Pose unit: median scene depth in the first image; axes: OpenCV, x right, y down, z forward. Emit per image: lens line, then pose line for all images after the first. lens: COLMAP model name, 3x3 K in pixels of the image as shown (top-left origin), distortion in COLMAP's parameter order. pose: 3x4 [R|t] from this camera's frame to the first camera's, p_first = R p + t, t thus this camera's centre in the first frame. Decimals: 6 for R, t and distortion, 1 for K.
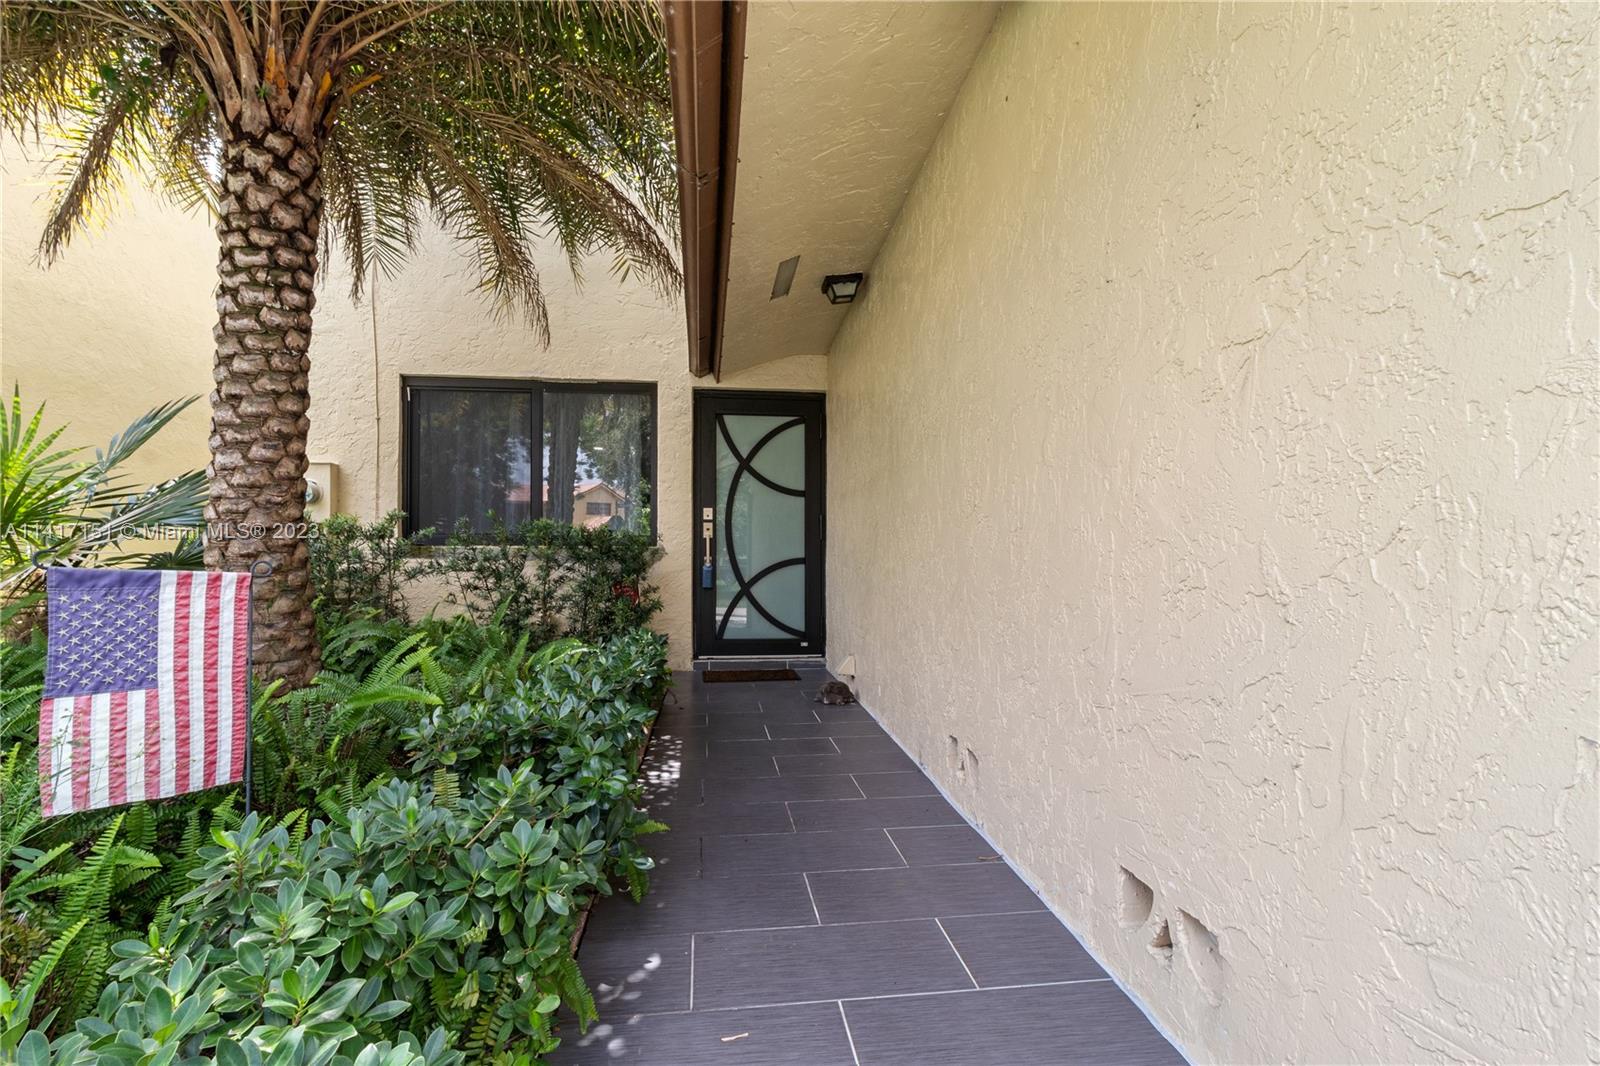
lens RADIAL K [[737.3, 0, 801.9], [0, 737.3, 527.8], [0, 0, 1]] dist [0.000108, 0.000467]
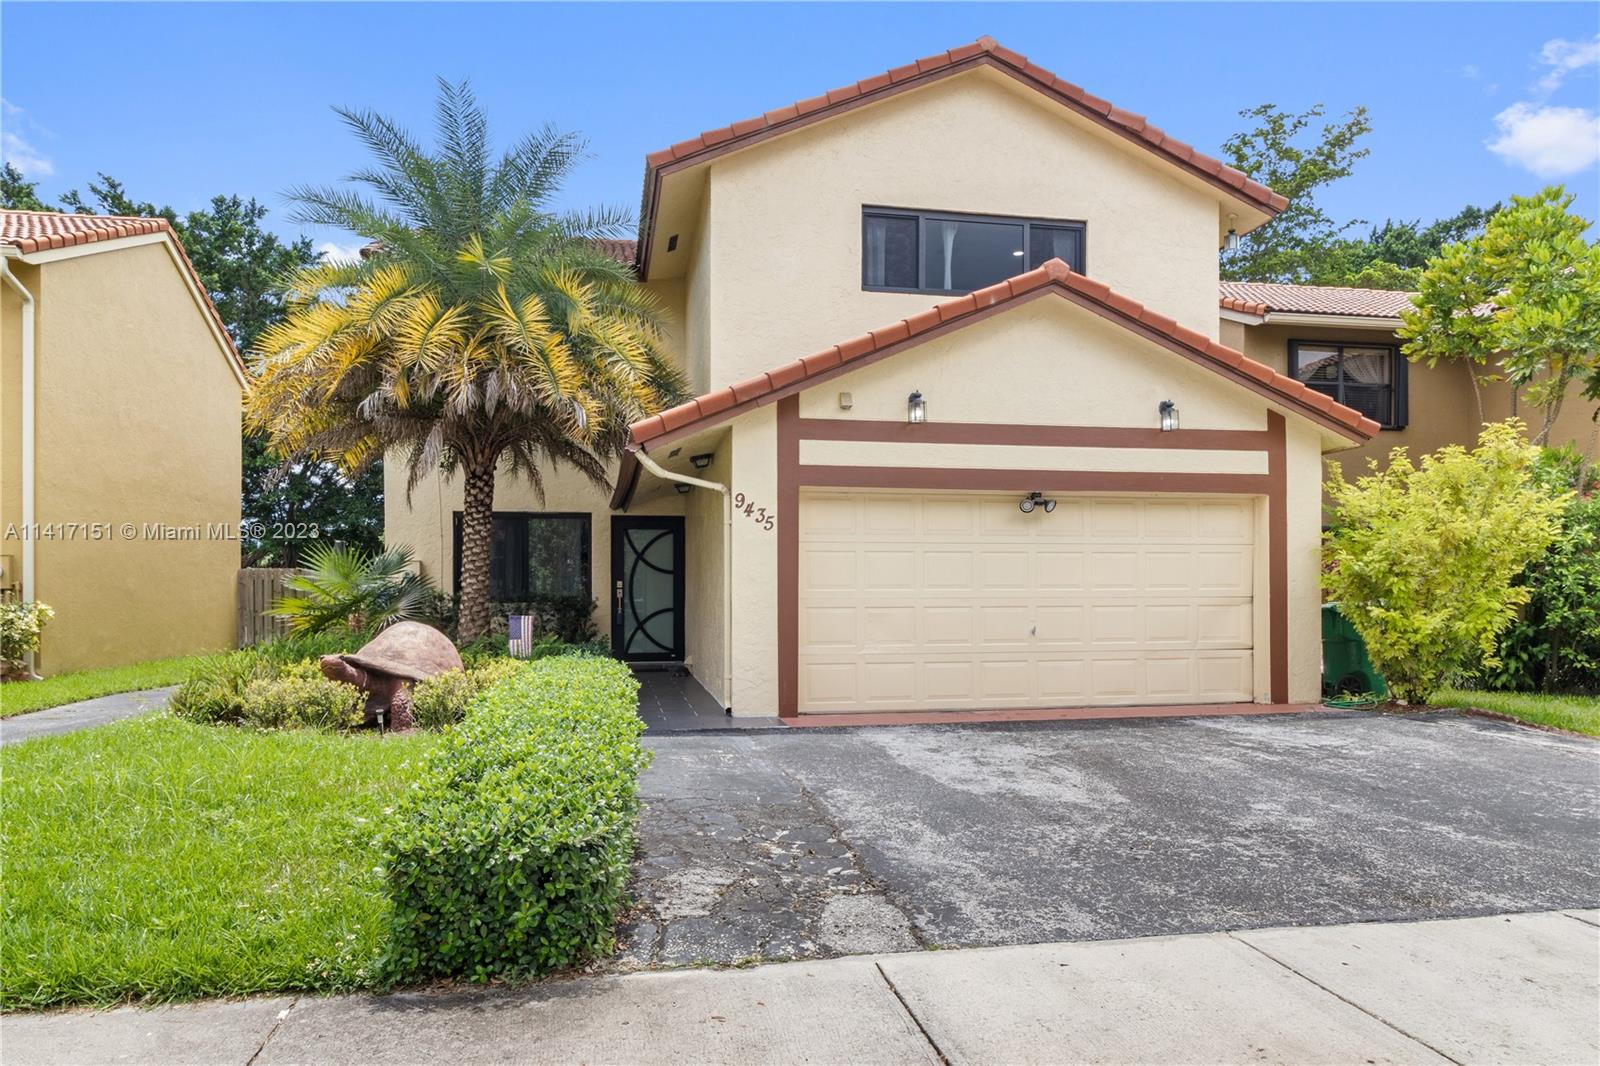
lens RADIAL K [[1053.0, 0, 800.0], [0, 1053.0, 533.0], [0, 0, 1]] dist [0.000926, 0.000025]
pose [[0.997487, -0.003306, 0.070776, 0.136745], [0.004612, 0.999822, -0.018307, -0.097053], [-0.070703, 0.018588, 0.997324, -1.662864]]
